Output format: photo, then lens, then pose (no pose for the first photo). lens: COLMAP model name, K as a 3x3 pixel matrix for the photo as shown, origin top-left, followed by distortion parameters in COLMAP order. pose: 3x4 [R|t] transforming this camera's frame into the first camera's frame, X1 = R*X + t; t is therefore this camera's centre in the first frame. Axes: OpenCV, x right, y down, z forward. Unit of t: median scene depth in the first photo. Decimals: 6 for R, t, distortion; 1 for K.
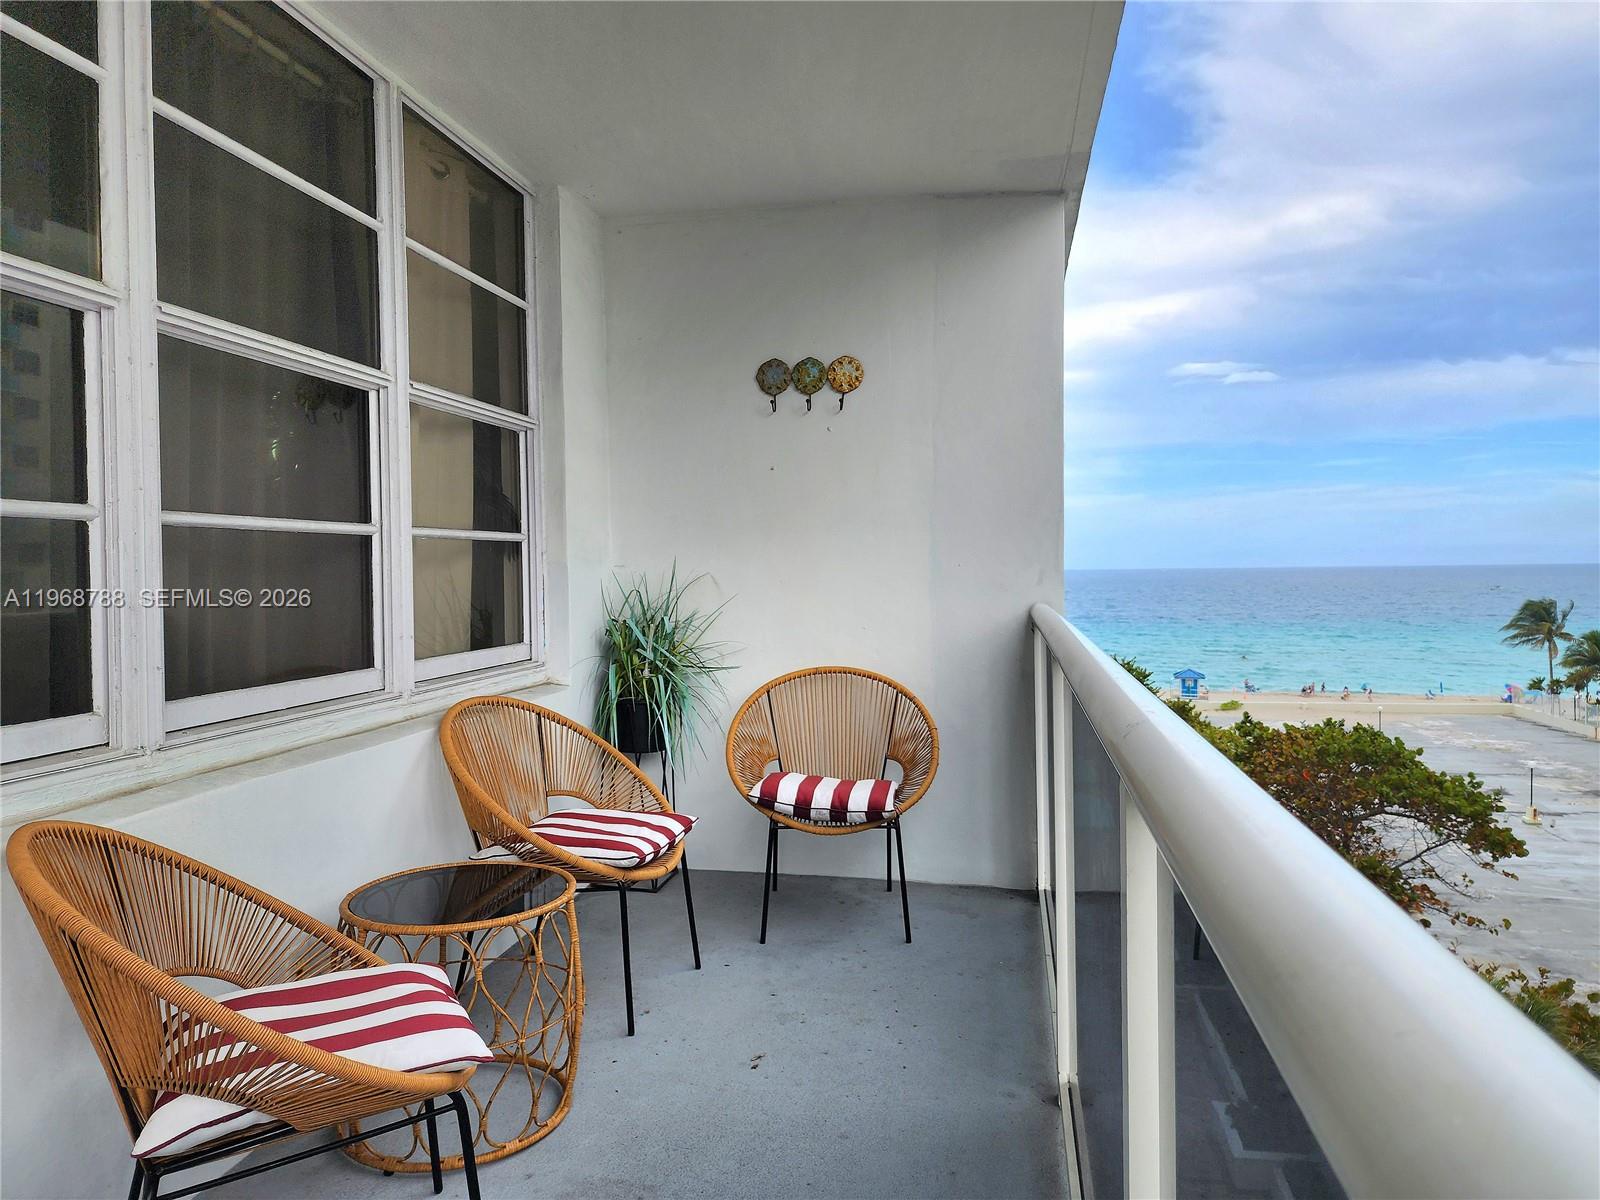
lens RADIAL K [[1081.8, 0, 800.9], [0, 1081.8, 593.9], [0, 0, 1]] dist [0.122705, -0.162957]
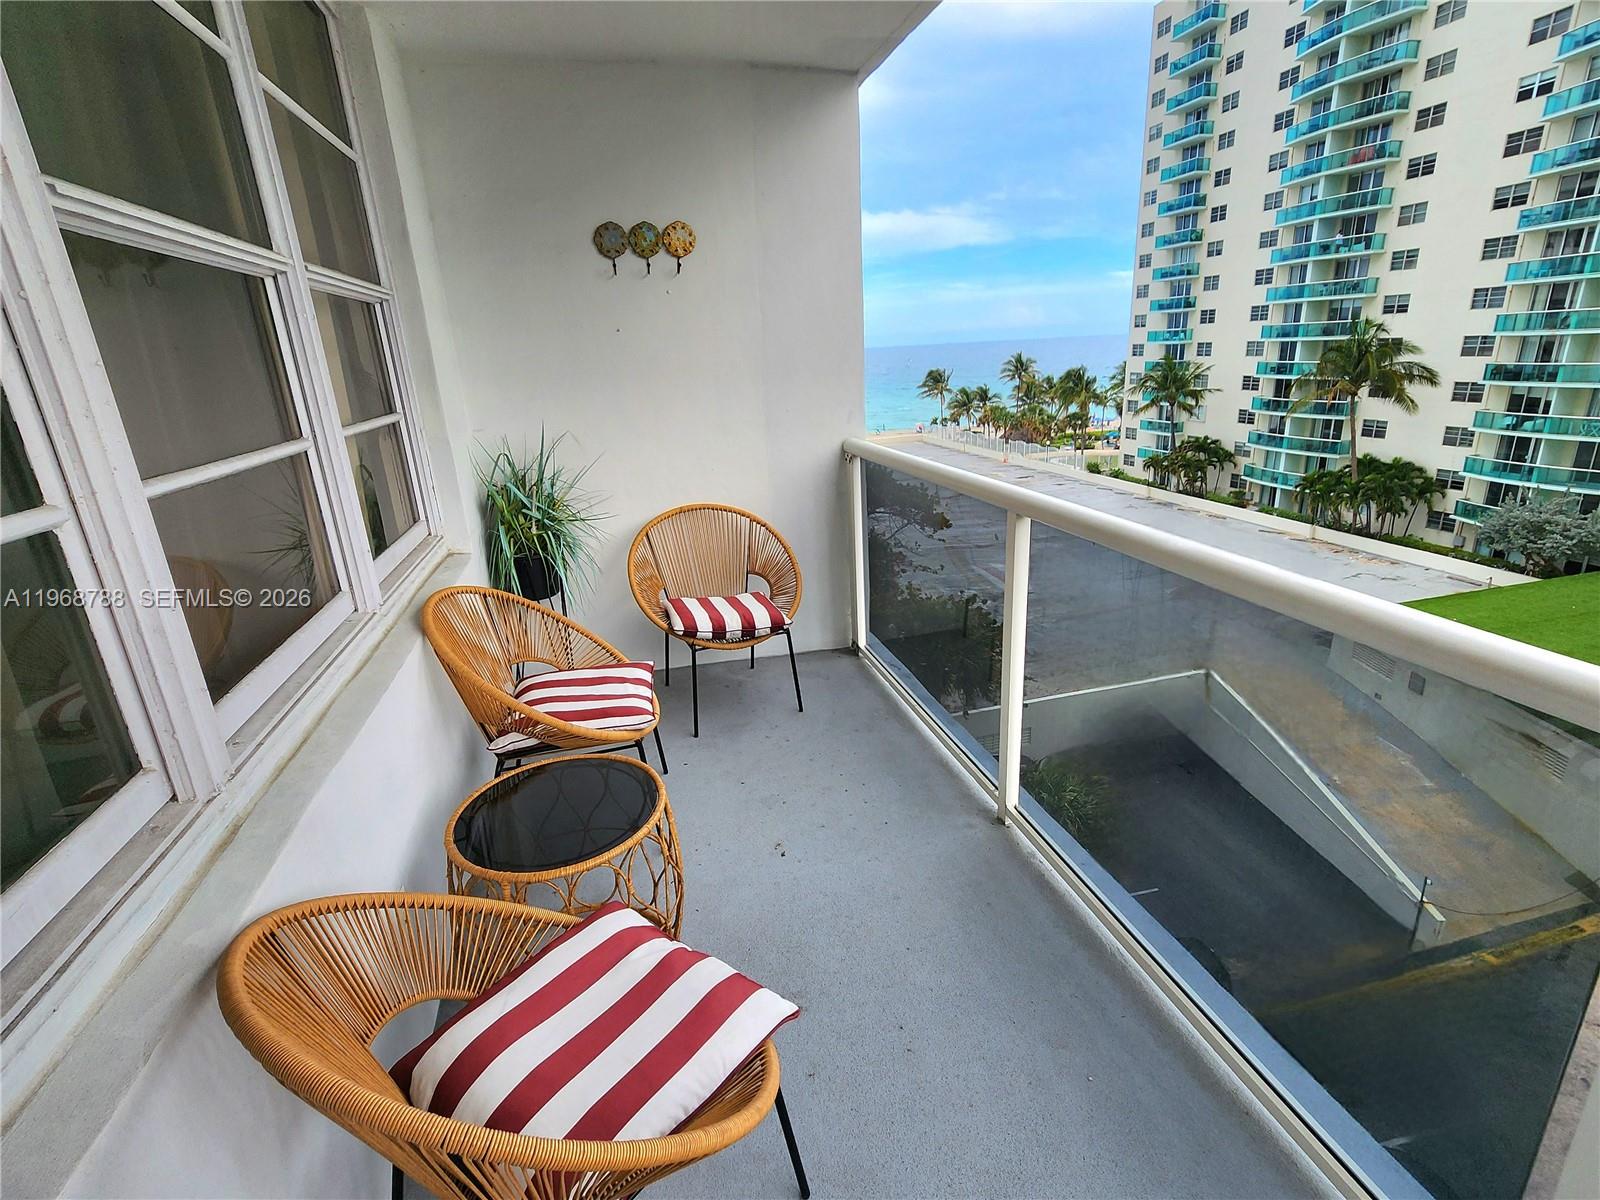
lens RADIAL K [[762.0, 0, 800.0], [0, 762.0, 600.0], [0, 0, 1]] dist [0.002039, 0.000245]
pose [[0.910157, -0.162717, 0.380969, -0.204338], [0.050573, 0.956394, 0.287667, -0.069604], [-0.411164, -0.242555, 0.878698, 0.185537]]
